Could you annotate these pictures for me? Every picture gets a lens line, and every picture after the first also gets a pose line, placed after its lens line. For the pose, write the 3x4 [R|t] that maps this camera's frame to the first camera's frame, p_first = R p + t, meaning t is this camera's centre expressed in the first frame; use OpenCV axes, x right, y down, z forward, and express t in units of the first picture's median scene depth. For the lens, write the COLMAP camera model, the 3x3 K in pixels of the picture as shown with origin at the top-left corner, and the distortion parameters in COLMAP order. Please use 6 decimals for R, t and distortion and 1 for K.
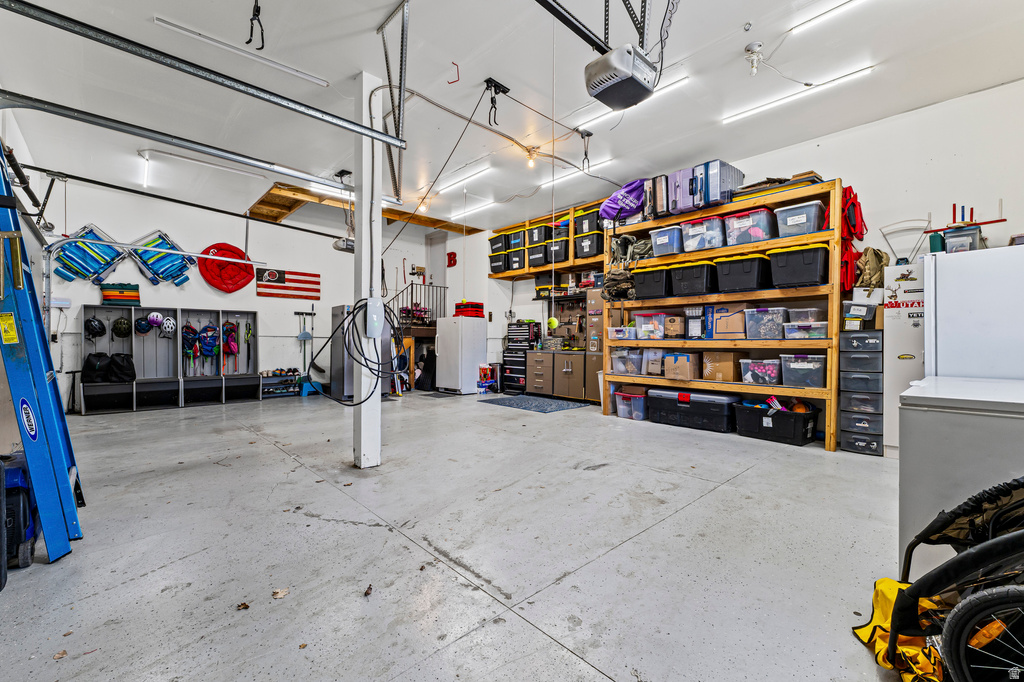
lens RADIAL K [[439.0, 0, 514.4], [0, 439.0, 345.9], [0, 0, 1]] dist [0.001848, 0.000375]
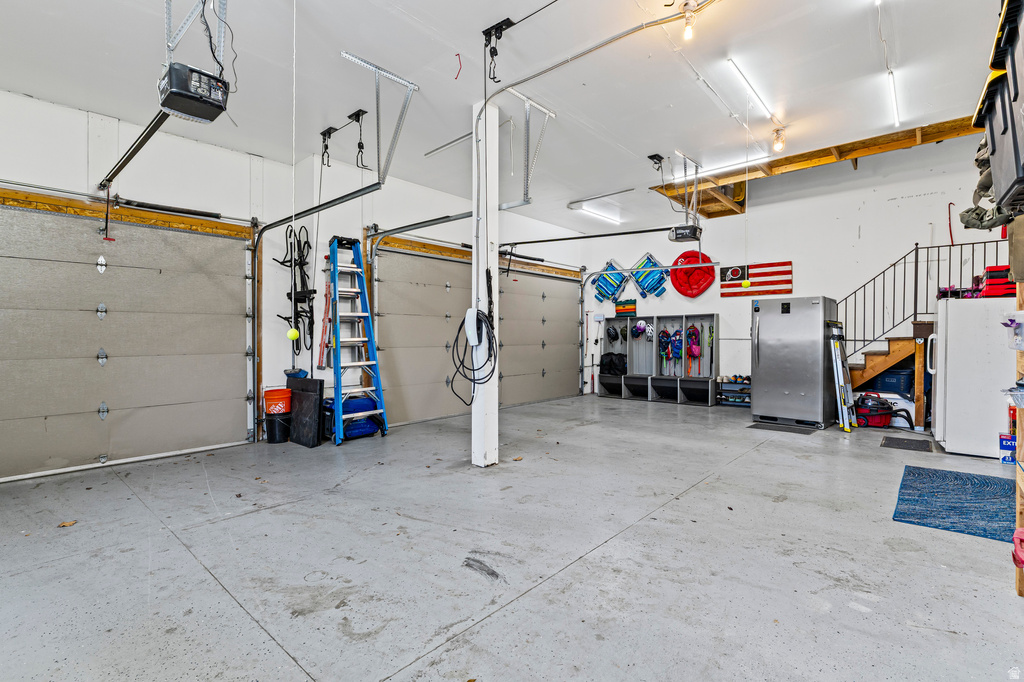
lens RADIAL K [[466.4, 0, 514.4], [0, 466.4, 337.8], [0, 0, 1]] dist [-0.003984, -0.000864]
pose [[0.087437, -0.005538, -0.996155, 0.465126], [-0.010531, 0.999924, -0.006483, -0.017181], [0.996114, 0.011057, 0.087372, 0.561594]]
